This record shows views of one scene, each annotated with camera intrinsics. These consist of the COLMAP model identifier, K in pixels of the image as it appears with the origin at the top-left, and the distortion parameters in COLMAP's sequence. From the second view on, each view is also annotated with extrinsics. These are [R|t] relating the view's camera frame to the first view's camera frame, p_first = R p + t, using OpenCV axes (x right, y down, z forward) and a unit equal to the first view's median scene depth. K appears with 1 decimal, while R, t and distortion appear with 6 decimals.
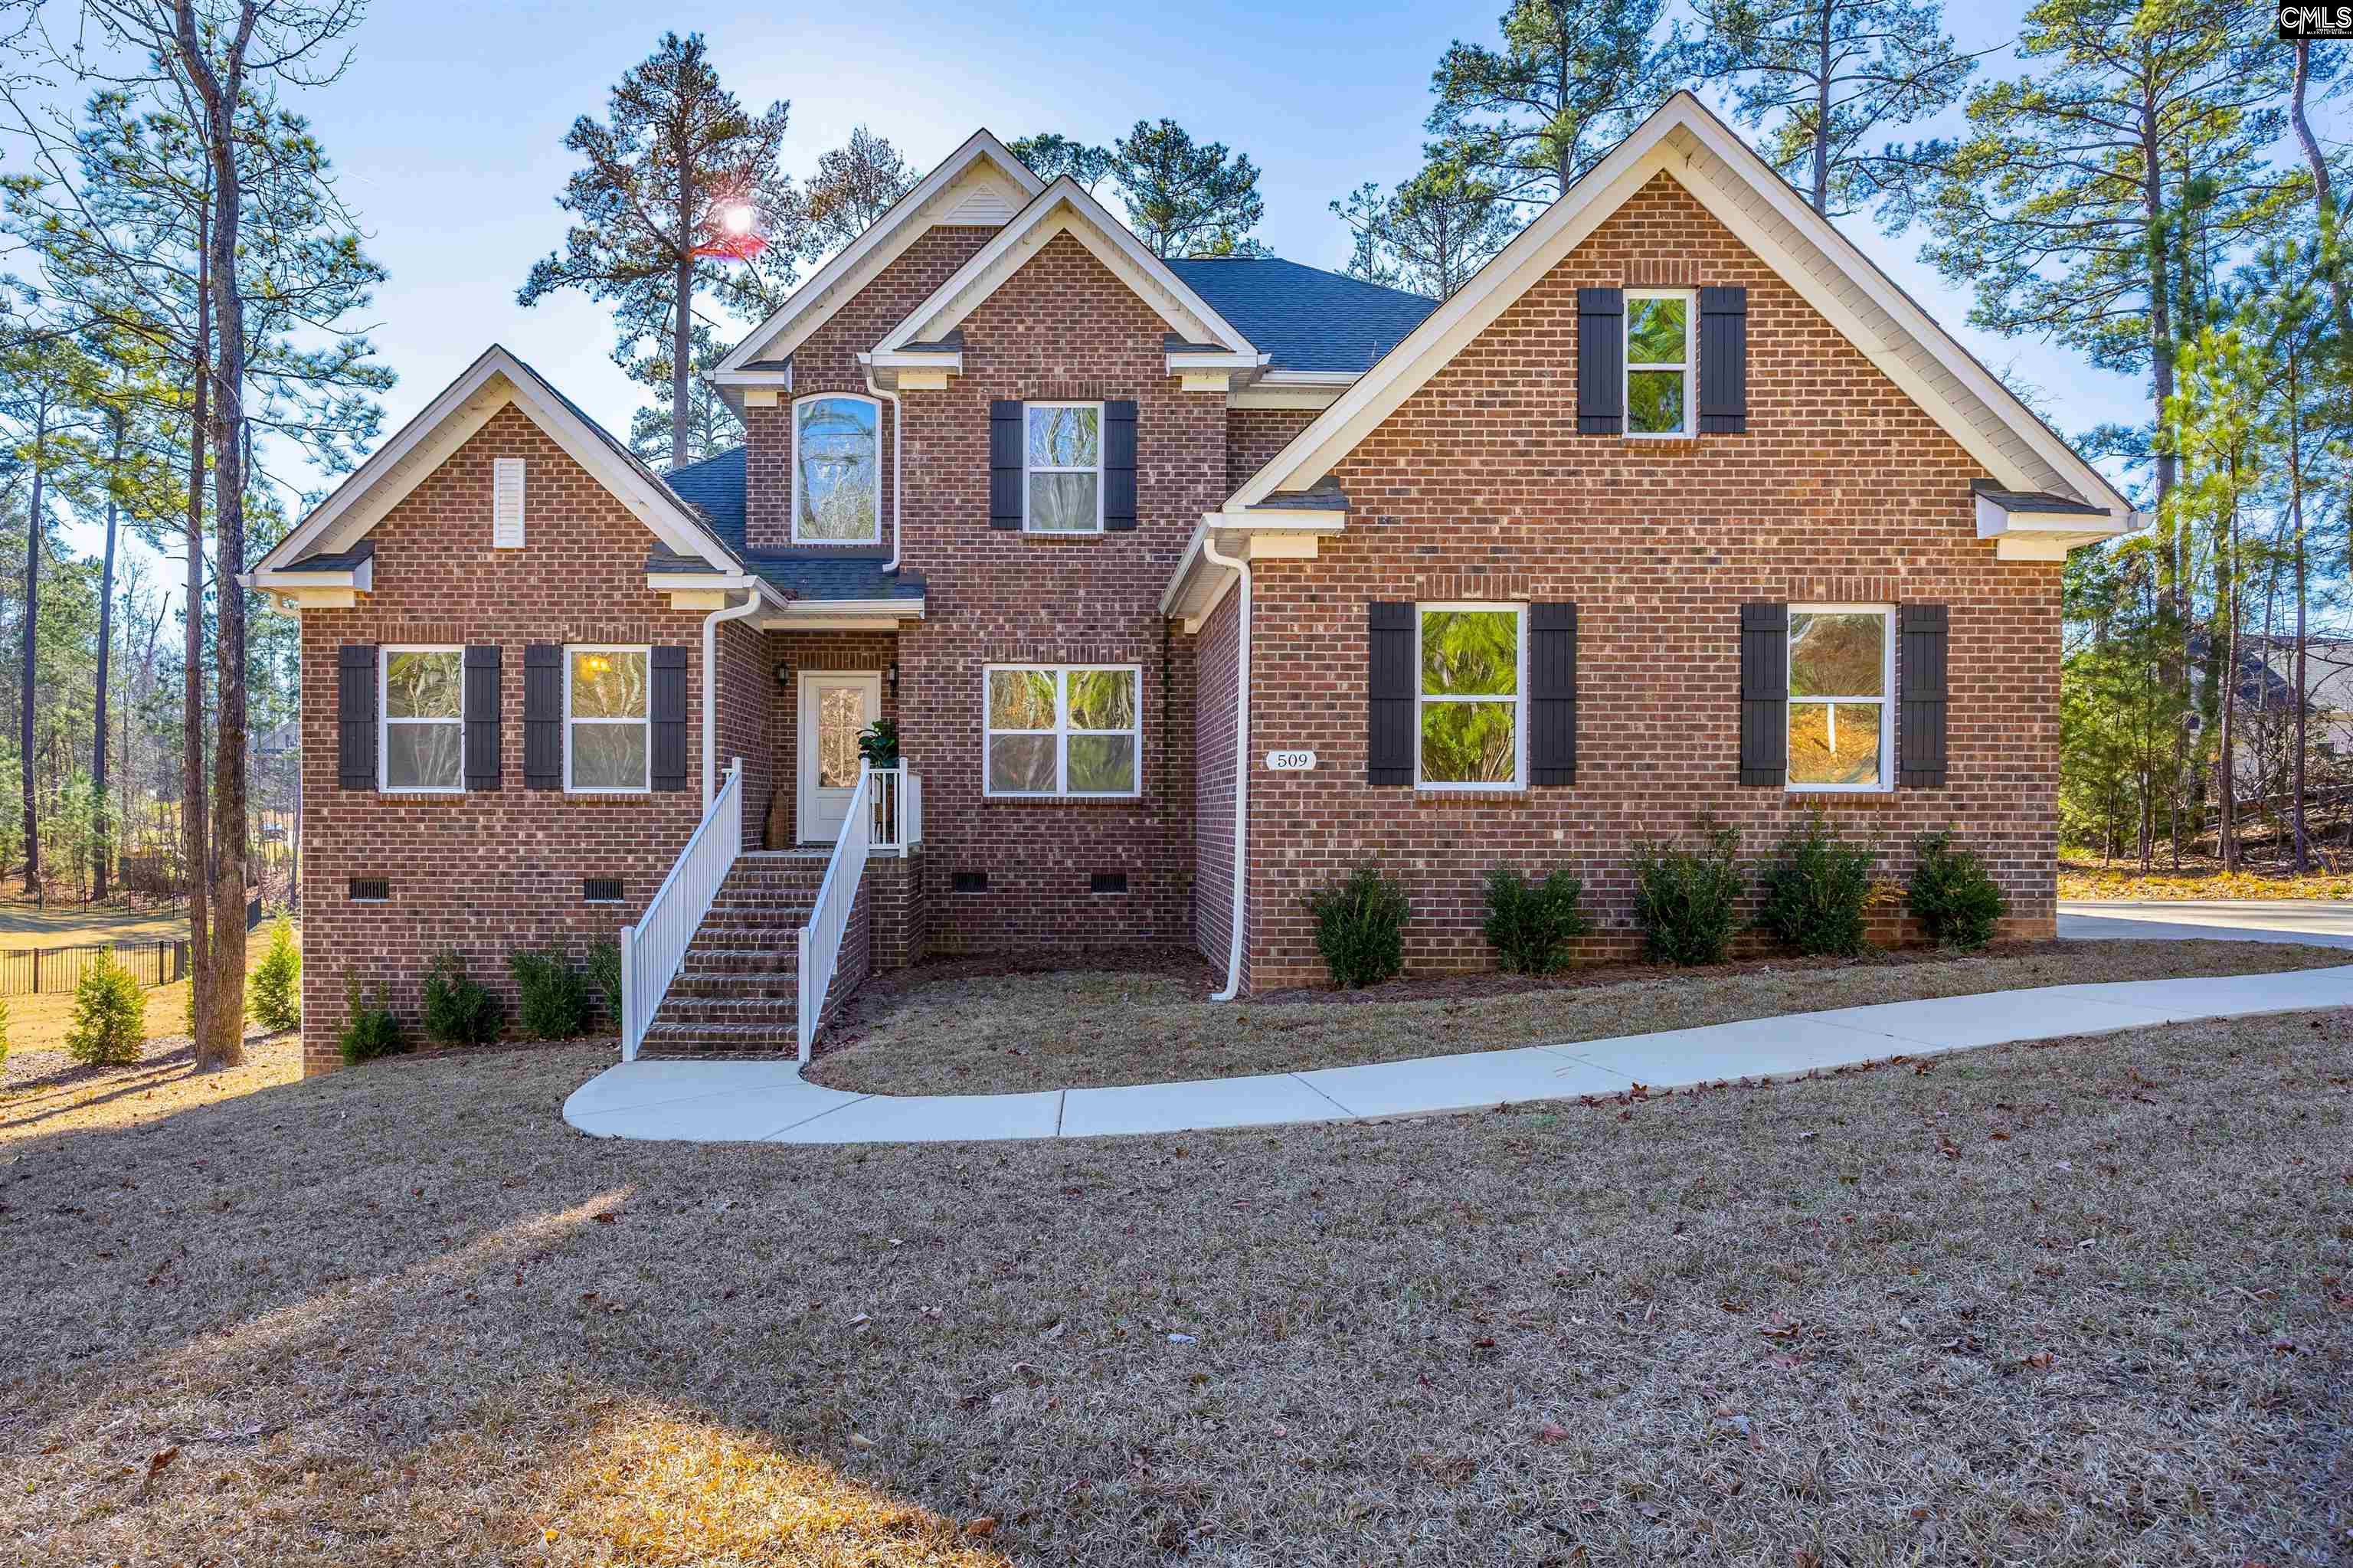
lens RADIAL K [[1242.9, 0, 1066.7], [0, 1242.9, 832.7], [0, 0, 1]] dist [-0.011080, 0.001602]
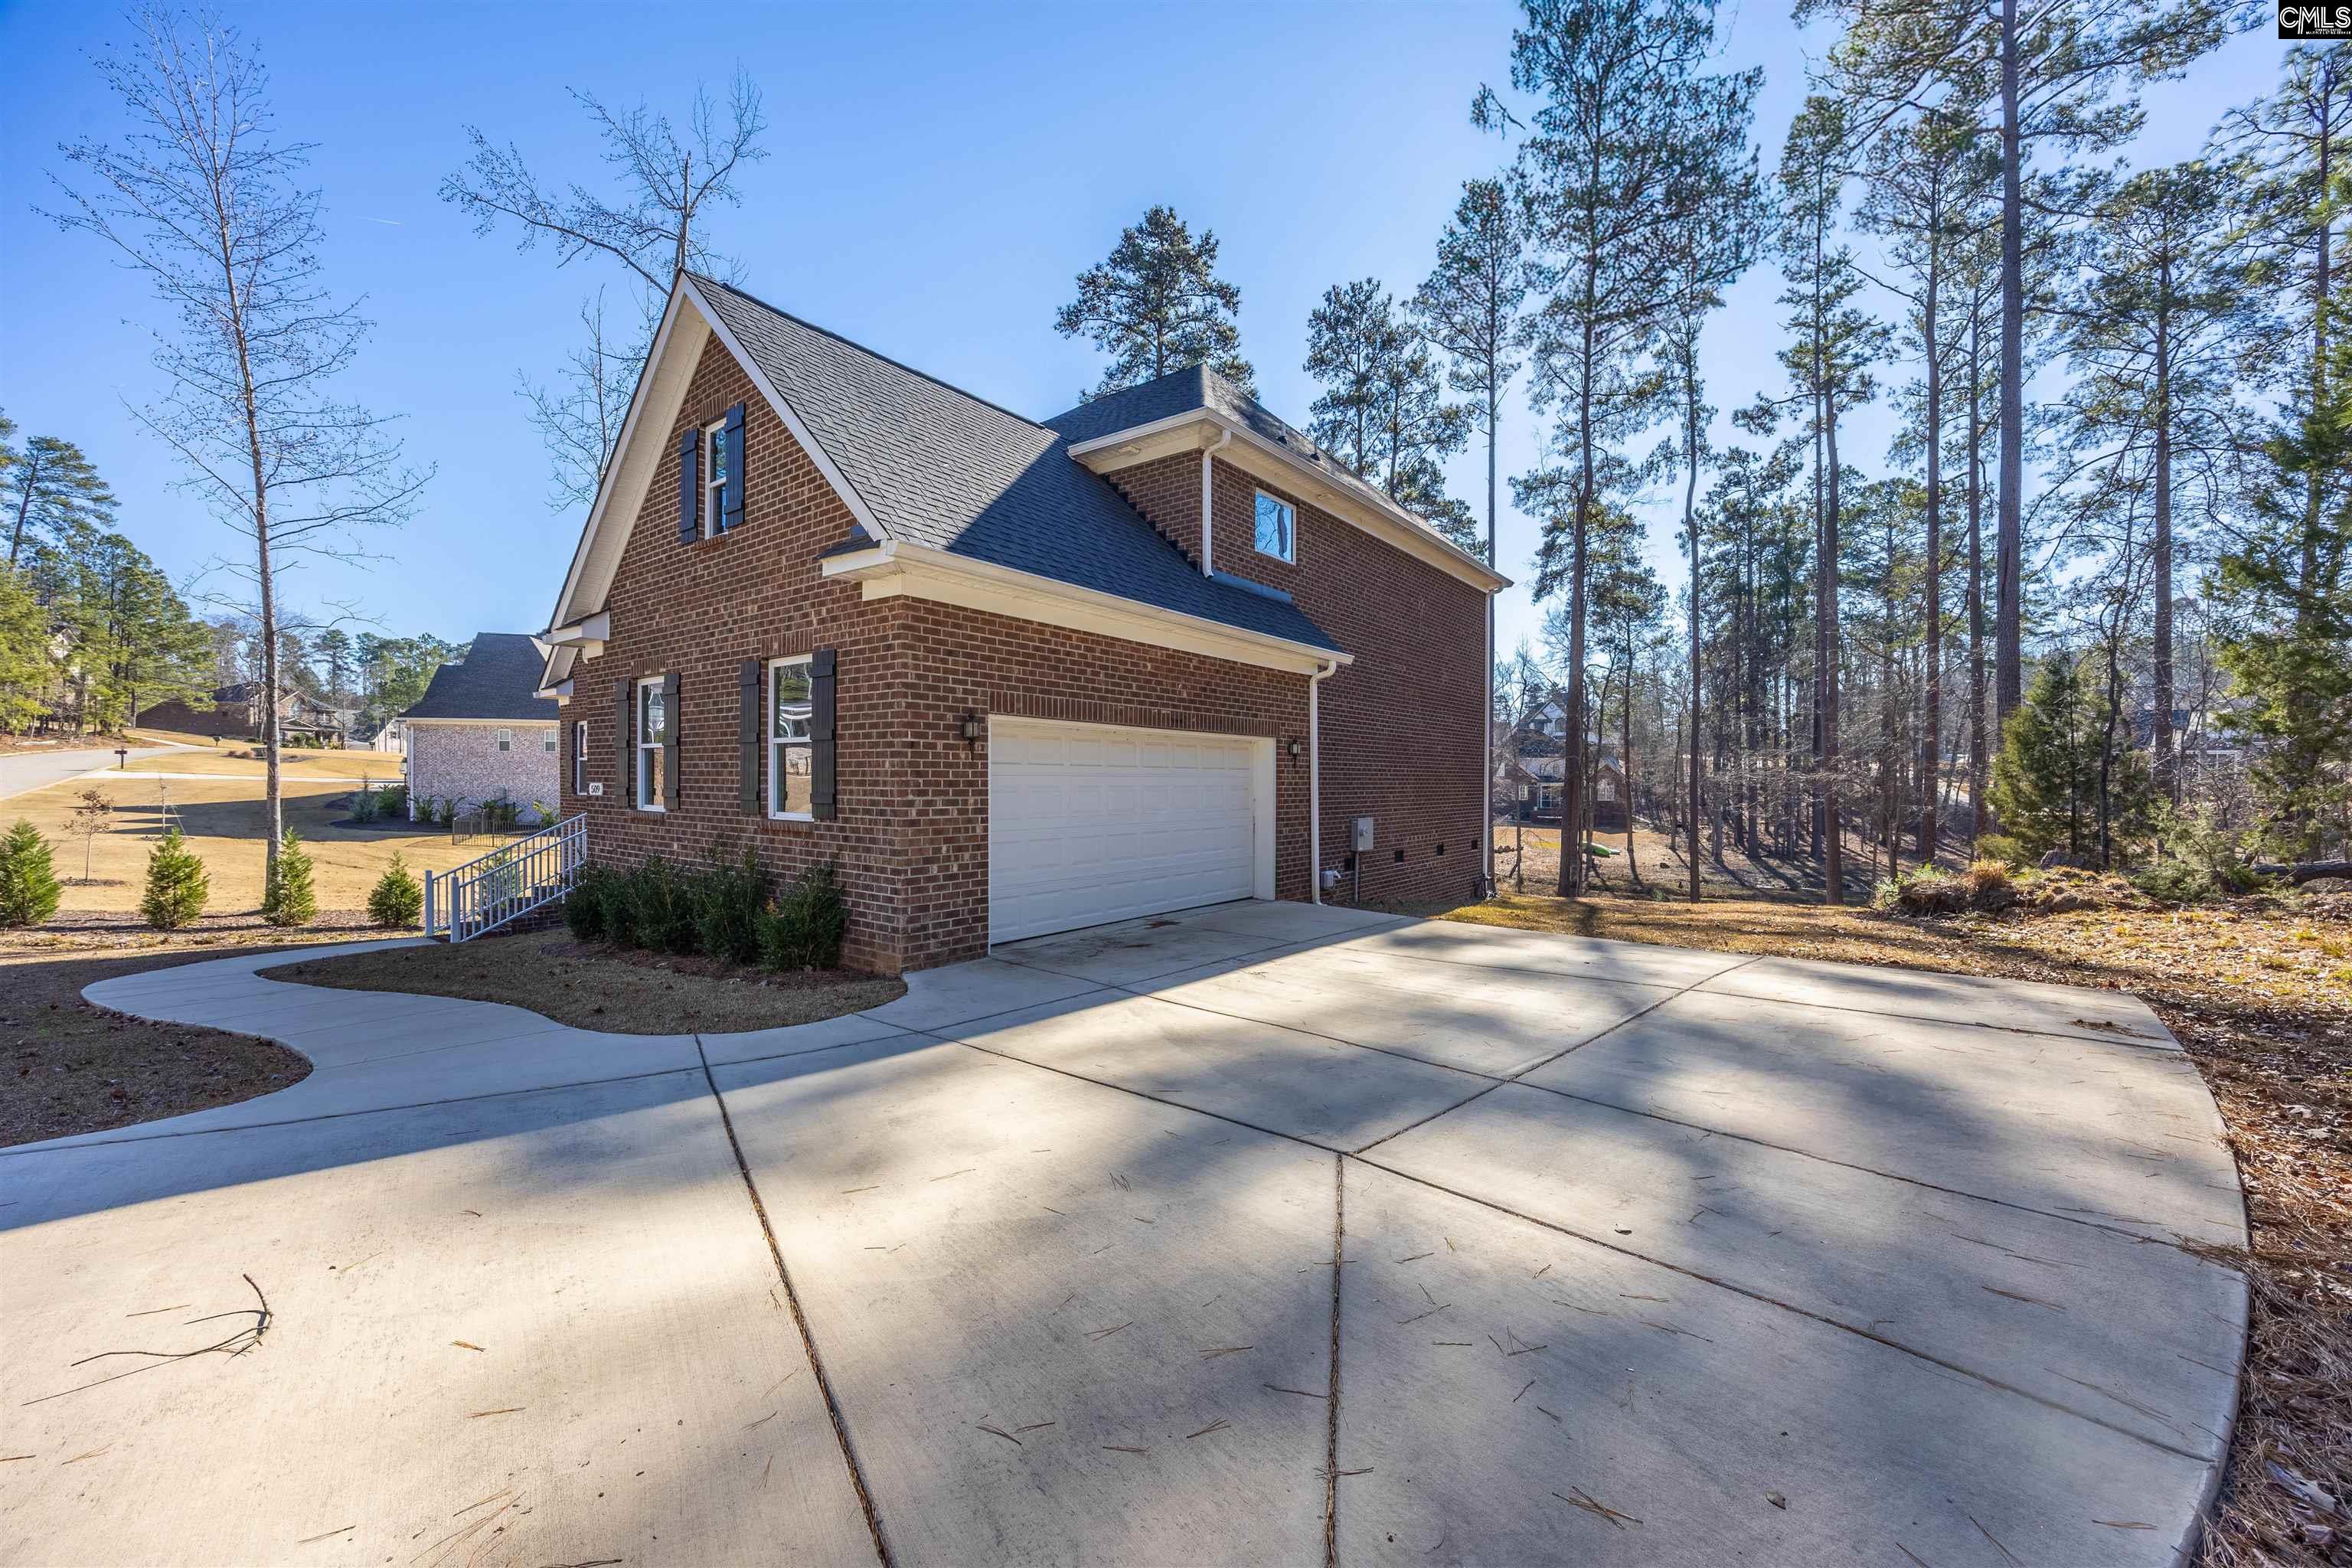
lens RADIAL K [[888.5, 0, 1174.0], [0, 888.5, 782.0], [0, 0, 1]] dist [-0.001737, -0.000509]
pose [[0.793473, 0.004509, -0.608589, 1.106951], [-0.013622, 0.999854, -0.010353, -0.051414], [0.608454, 0.016505, 0.793418, 0.446727]]
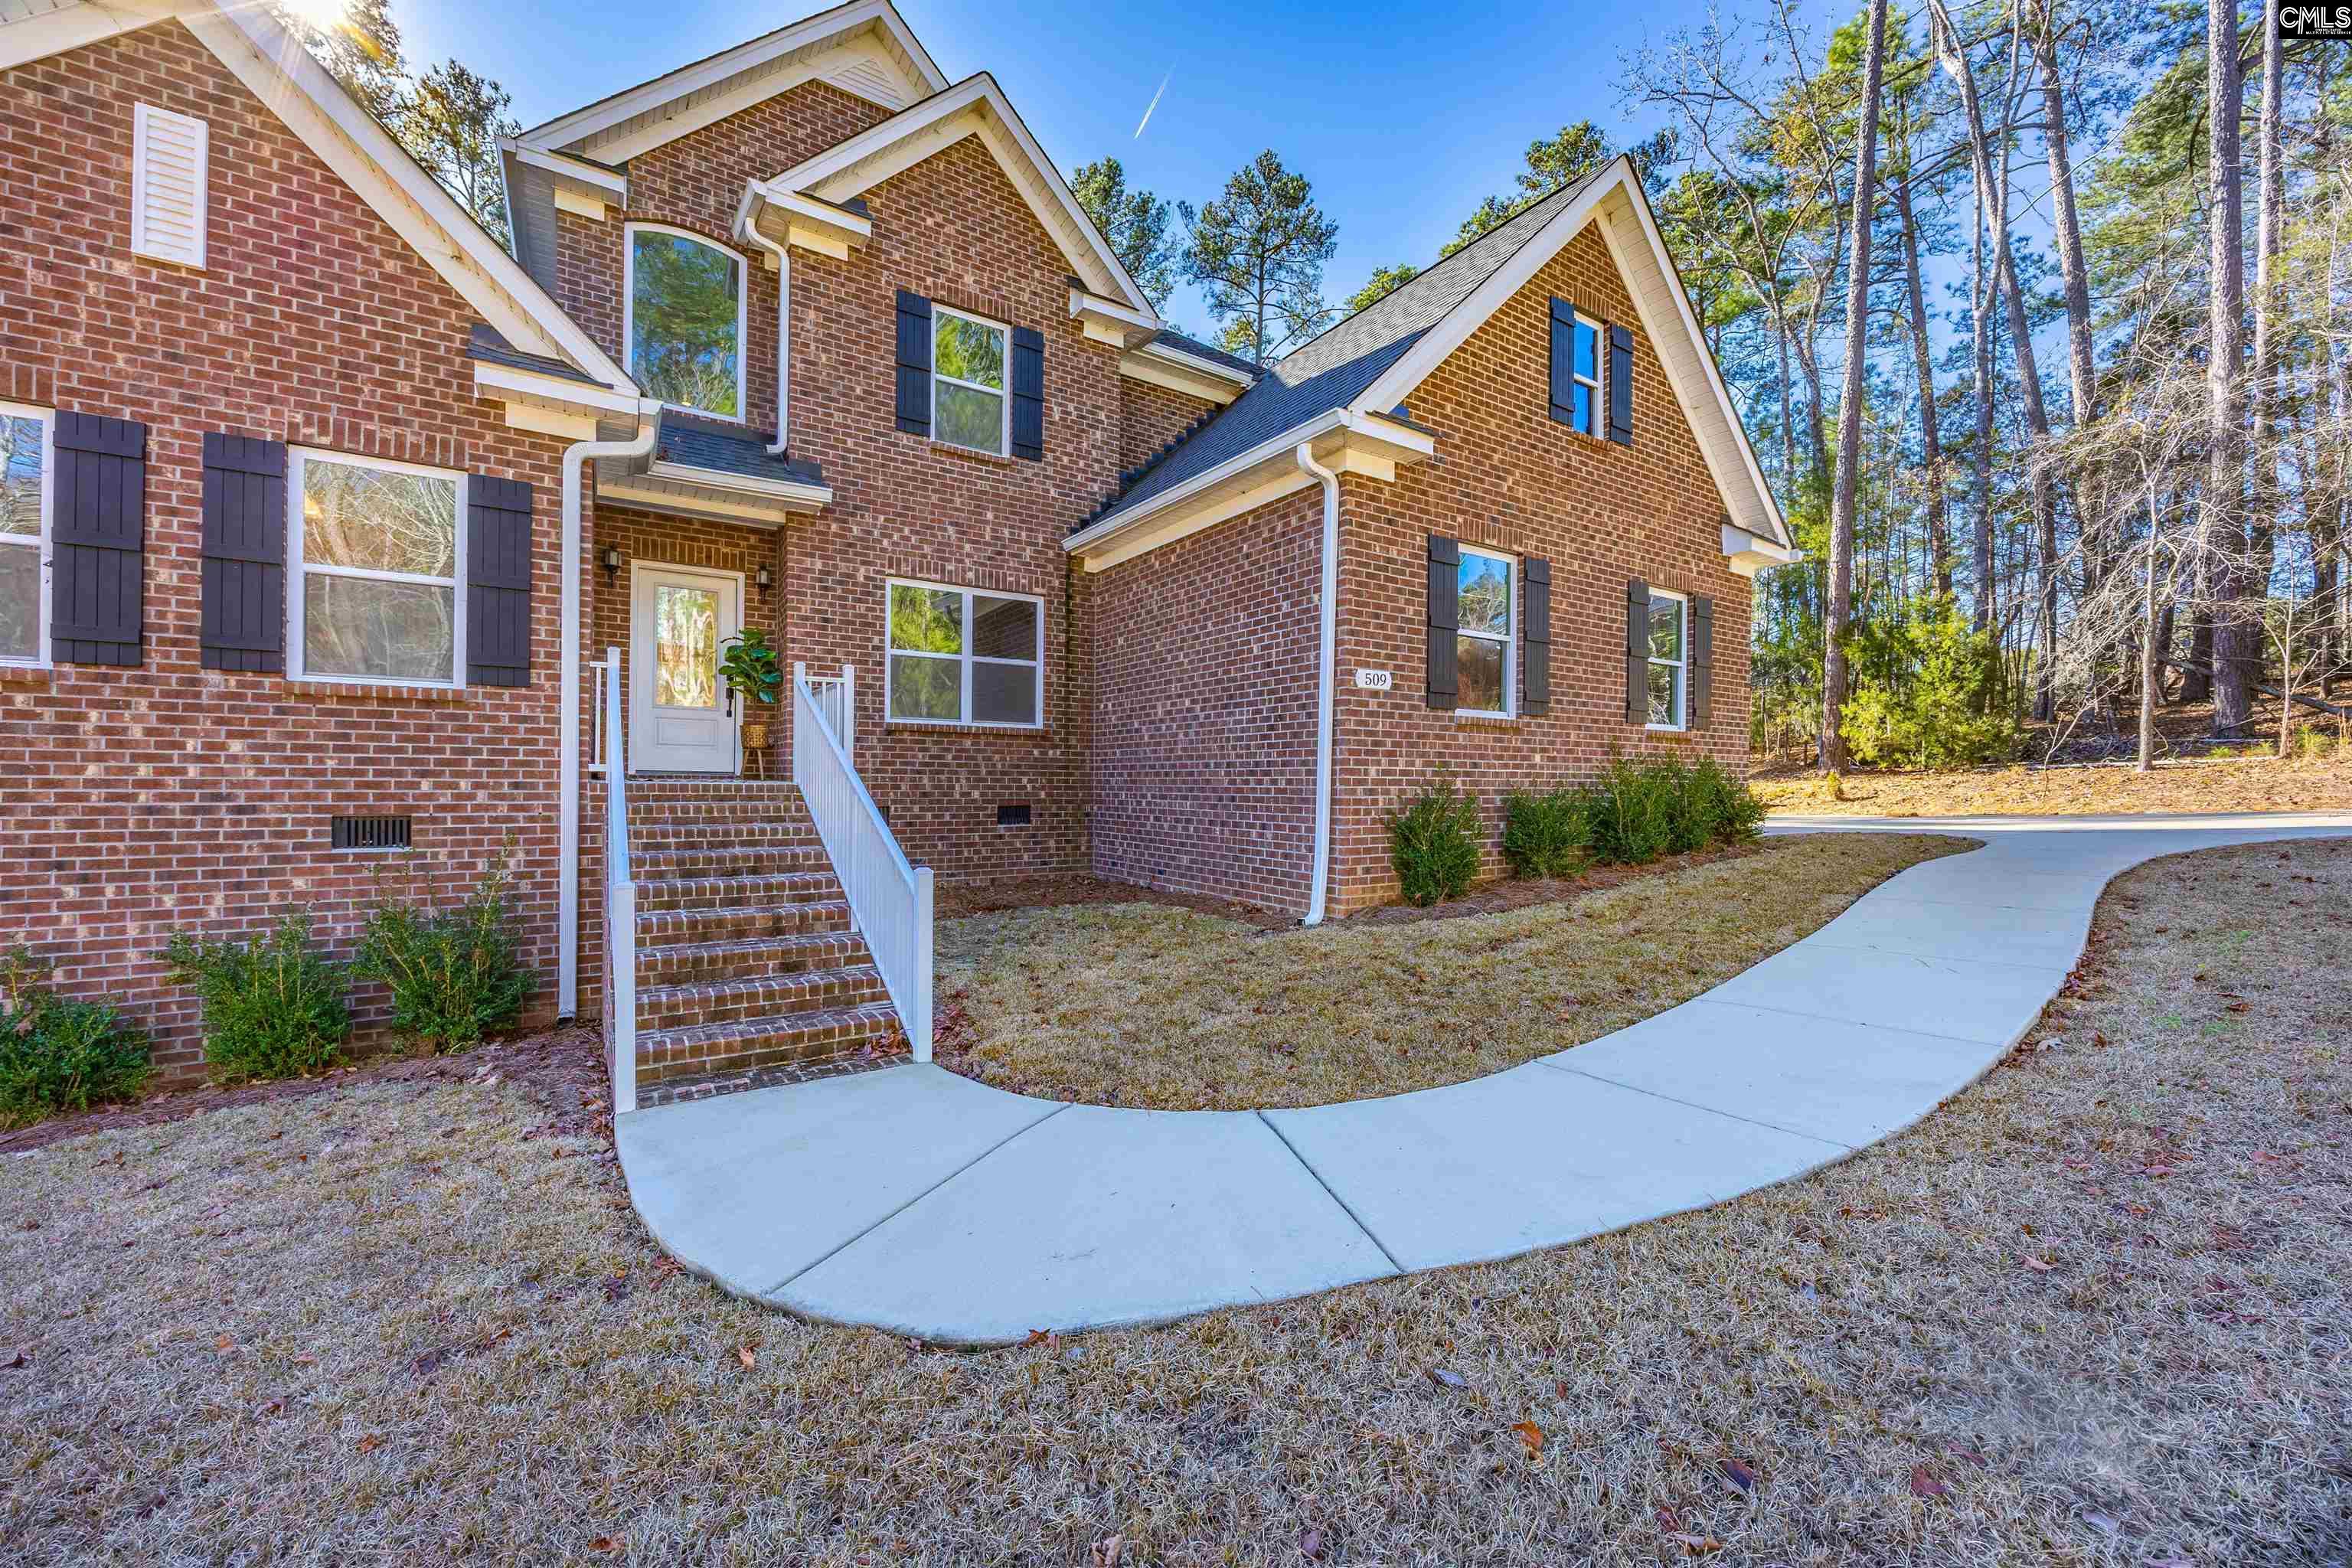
lens RADIAL K [[888.5, 0, 1168.2], [0, 888.5, 786.5], [0, 0, 1]] dist [-0.001737, -0.000509]
pose [[0.841571, 0.001864, 0.540144, -0.273237], [0.002024, 0.999976, -0.006605, 0.025854], [-0.540143, 0.006652, 0.841547, 0.381997]]
